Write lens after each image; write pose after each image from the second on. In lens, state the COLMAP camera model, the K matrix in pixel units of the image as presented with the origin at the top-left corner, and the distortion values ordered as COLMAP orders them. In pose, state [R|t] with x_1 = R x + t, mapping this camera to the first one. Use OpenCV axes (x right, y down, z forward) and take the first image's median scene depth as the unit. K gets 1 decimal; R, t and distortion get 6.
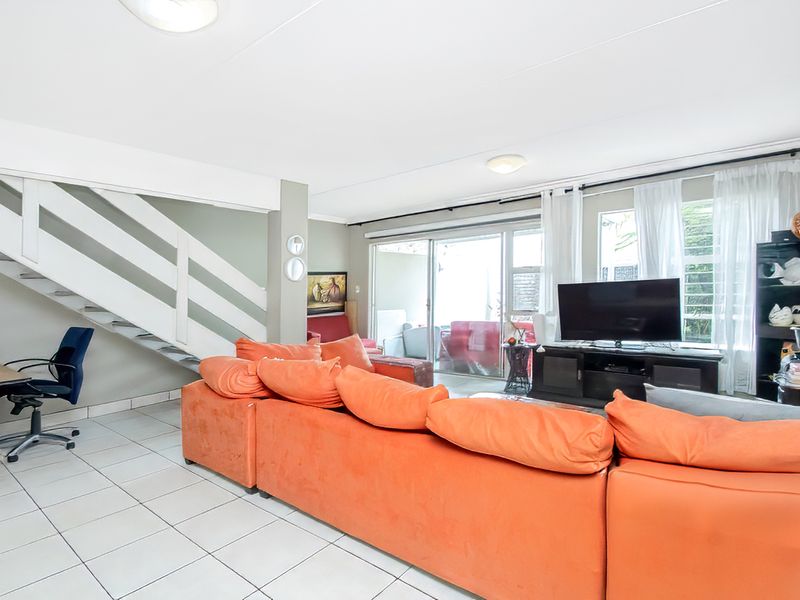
lens RADIAL K [[423.5, 0, 400.0], [0, 423.5, 300.0], [0, 0, 1]] dist [-0.001189, -0.000203]
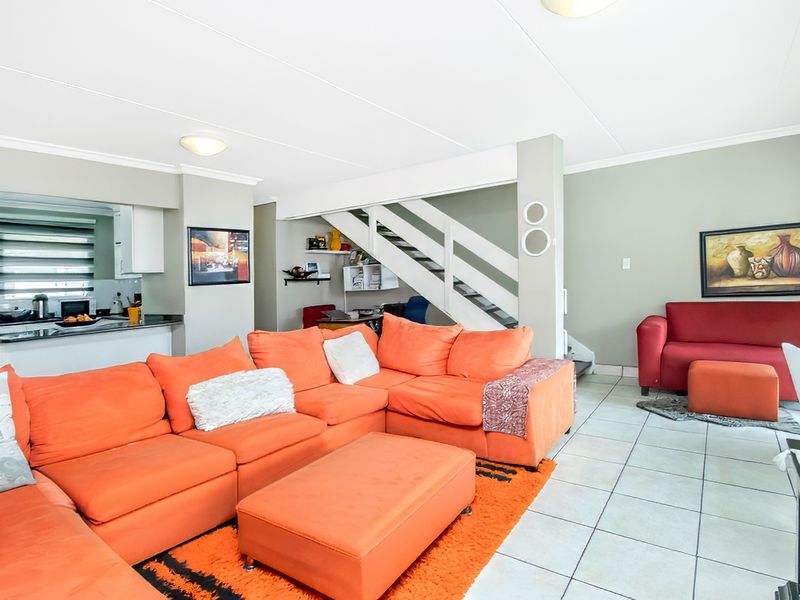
lens RADIAL K [[423.5, 0, 400.0], [0, 423.5, 300.0], [0, 0, 1]] dist [-0.001189, -0.000203]
pose [[0.043642, 0.086543, -0.995292, 0.545934], [0.013714, 0.996095, 0.087214, -0.029996], [0.998953, -0.017455, 0.042285, 0.617178]]
